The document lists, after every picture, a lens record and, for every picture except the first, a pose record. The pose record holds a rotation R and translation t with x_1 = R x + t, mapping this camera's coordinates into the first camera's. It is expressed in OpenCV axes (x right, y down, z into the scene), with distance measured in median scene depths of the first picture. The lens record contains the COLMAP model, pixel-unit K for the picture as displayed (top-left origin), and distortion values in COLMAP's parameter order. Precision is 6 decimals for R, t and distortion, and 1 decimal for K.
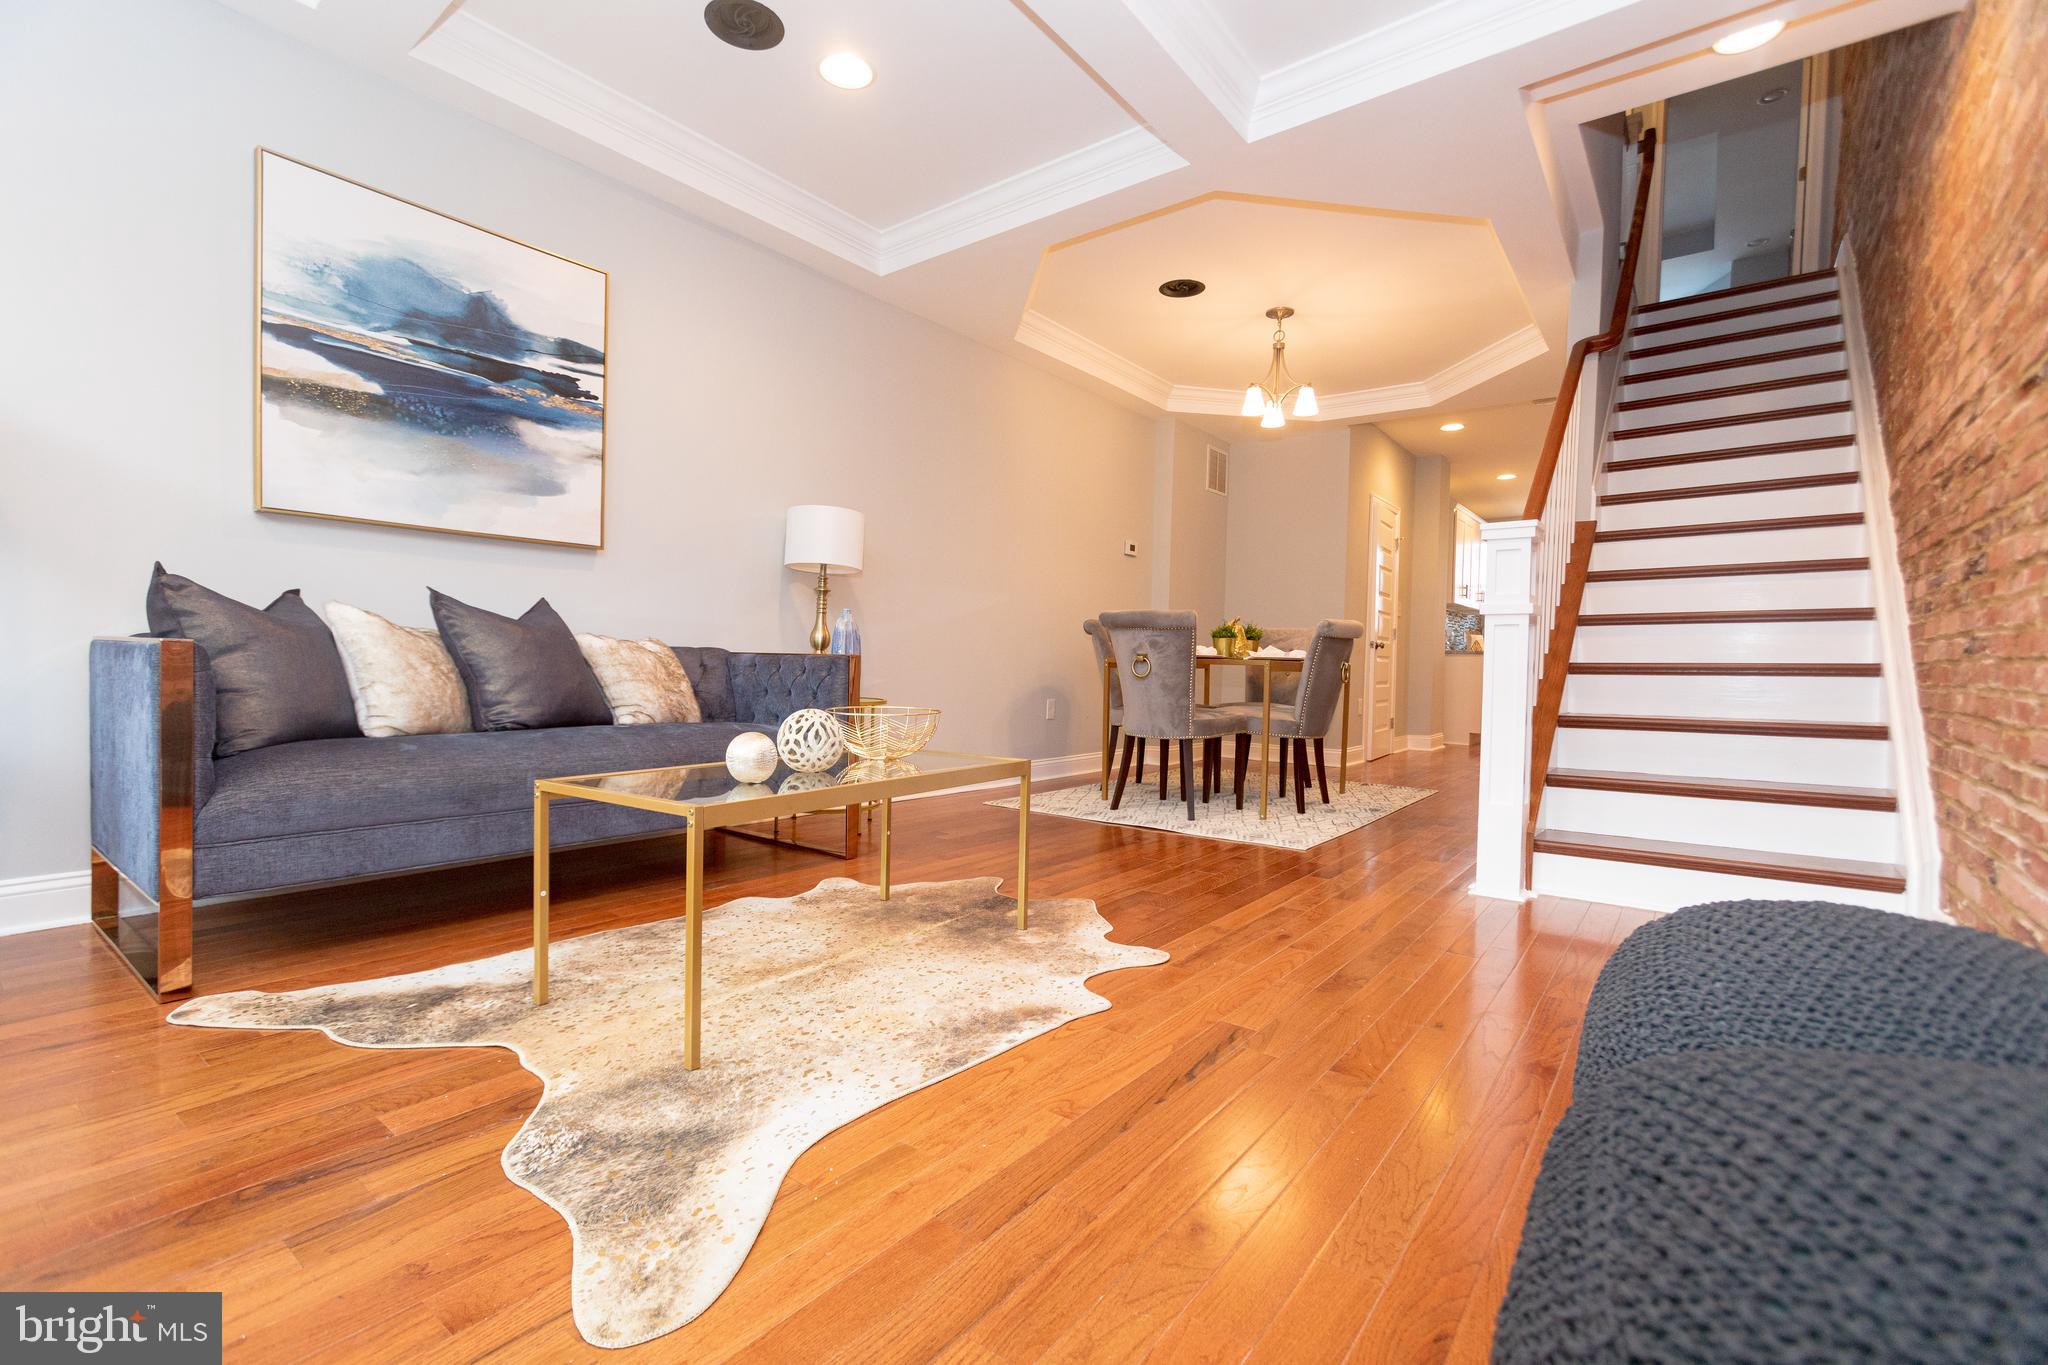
lens RADIAL K [[907.4, 0, 1022.3], [0, 907.4, 689.8], [0, 0, 1]] dist [-0.019802, 0.010487]
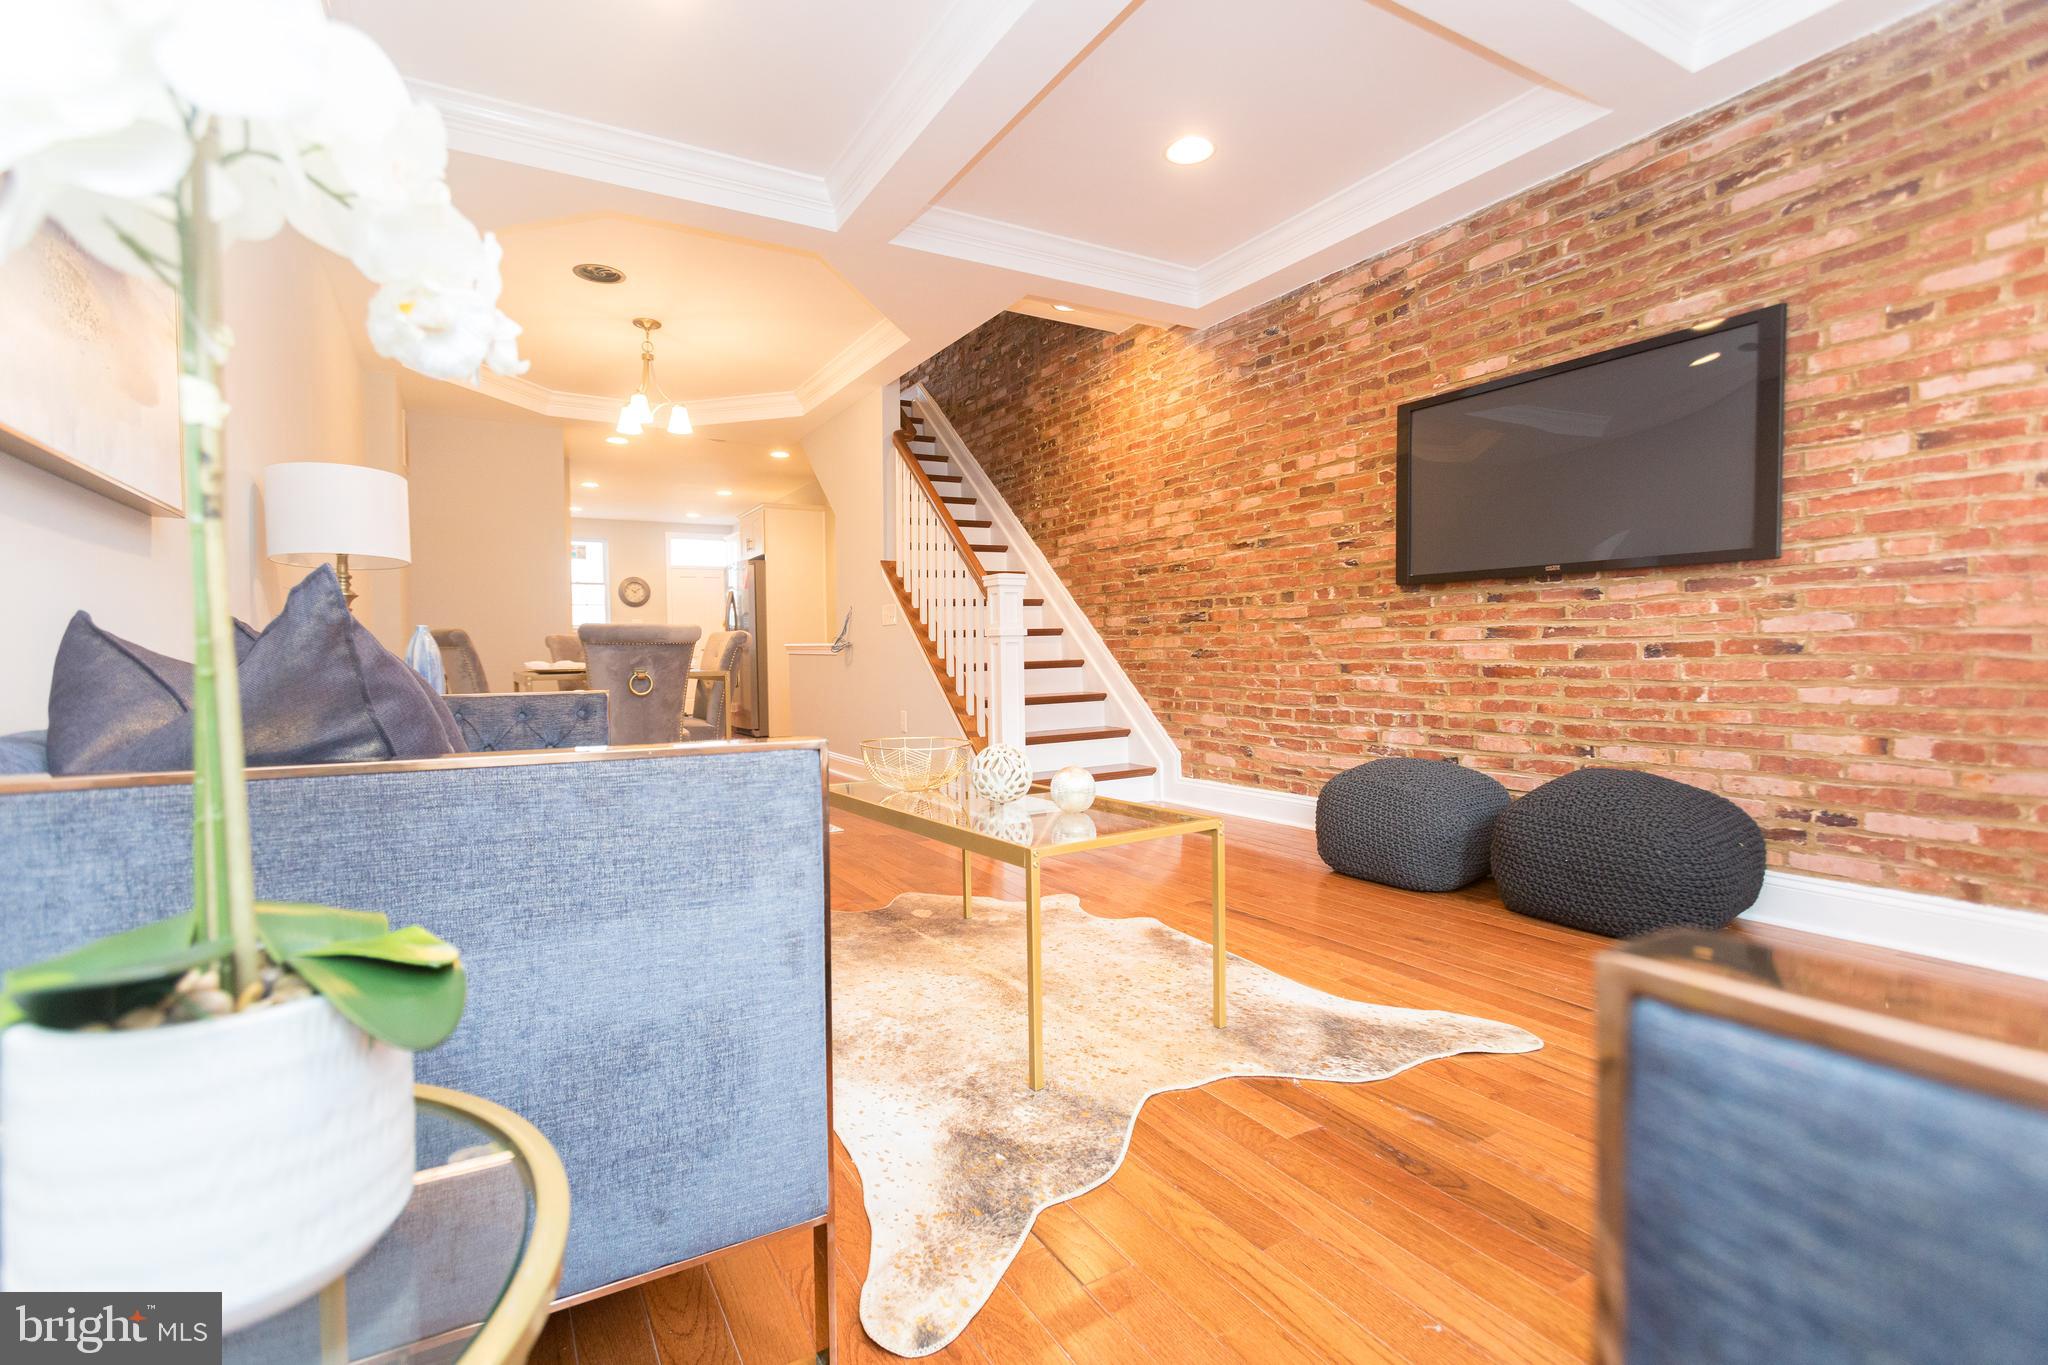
lens RADIAL K [[907.4, 0, 1022.3], [0, 907.4, 689.8], [0, 0, 1]] dist [-0.019802, 0.010487]
pose [[0.379132, -0.059719, 0.923414, -1.021872], [0.047394, 0.997859, 0.045074, -0.074832], [-0.924128, 0.026675, 0.381151, 0.486075]]
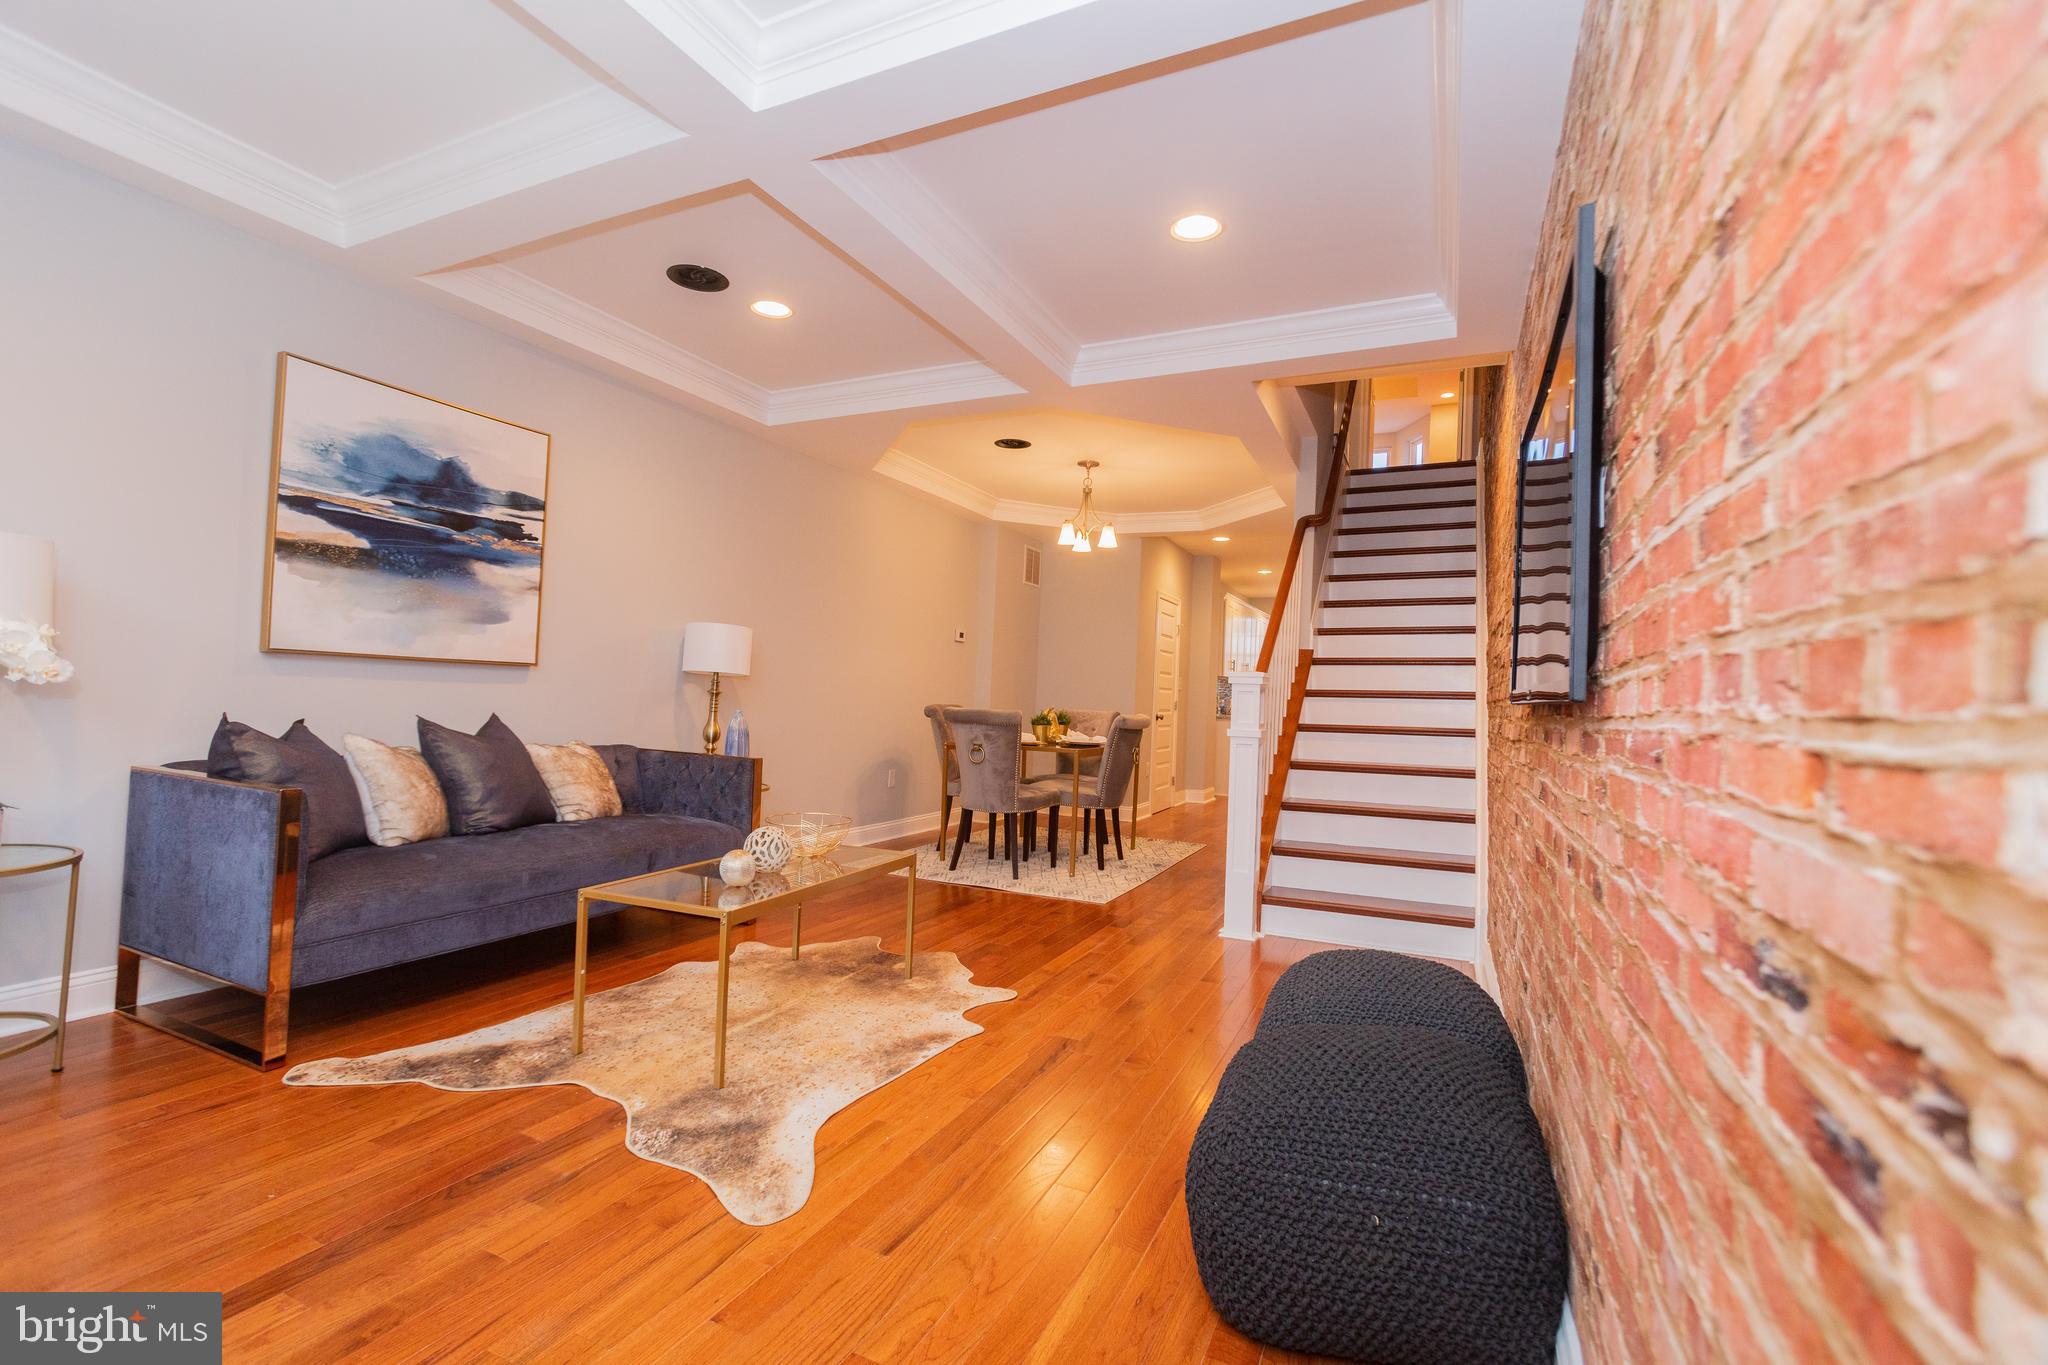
lens RADIAL K [[907.4, 0, 1022.3], [0, 907.4, 689.8], [0, 0, 1]] dist [-0.019802, 0.010487]
pose [[0.976031, 0.020577, 0.216658, -0.135620], [-0.013484, 0.999325, -0.034165, -0.123693], [-0.217214, 0.030425, 0.975650, -0.373665]]
